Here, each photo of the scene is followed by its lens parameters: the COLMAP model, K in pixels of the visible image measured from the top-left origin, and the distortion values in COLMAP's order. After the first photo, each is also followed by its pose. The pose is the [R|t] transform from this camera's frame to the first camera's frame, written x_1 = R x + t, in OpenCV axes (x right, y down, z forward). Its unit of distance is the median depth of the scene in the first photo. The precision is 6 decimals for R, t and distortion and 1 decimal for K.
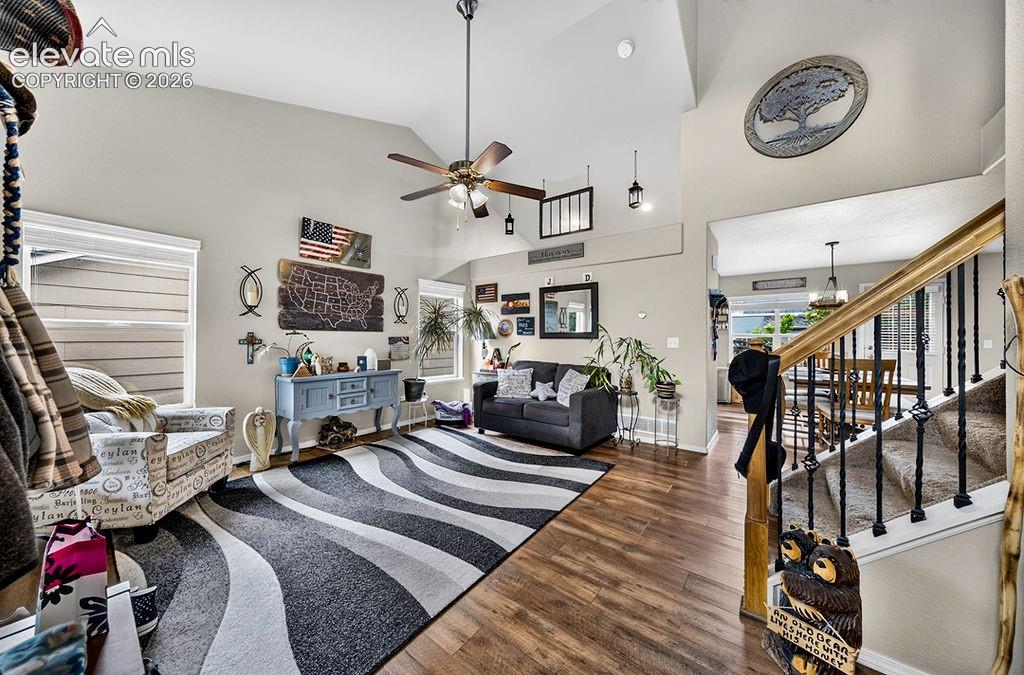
lens RADIAL K [[344.6, 0, 509.0], [0, 344.6, 341.1], [0, 0, 1]] dist [-0.001197, 0.000094]
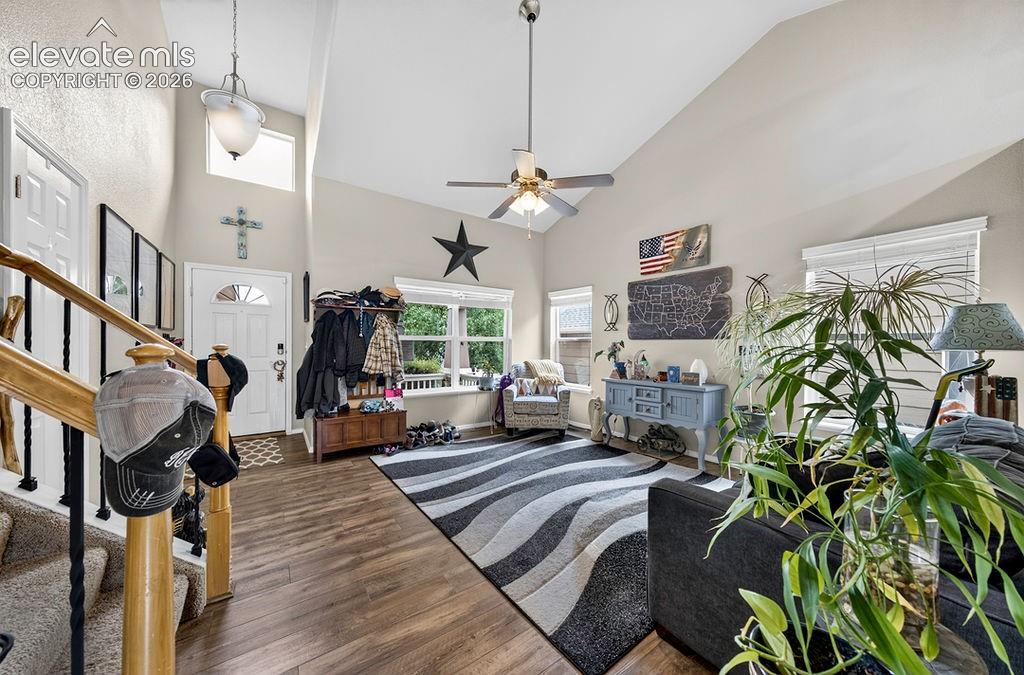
lens RADIAL K [[352.8, 0, 511.1], [0, 352.8, 344.8], [0, 0, 1]] dist [0.010717, 0.000298]
pose [[-0.302839, -0.004756, -0.953030, 0.704383], [-0.014998, 0.999888, -0.000224, -0.008733], [0.952924, 0.014225, -0.302876, 1.024370]]
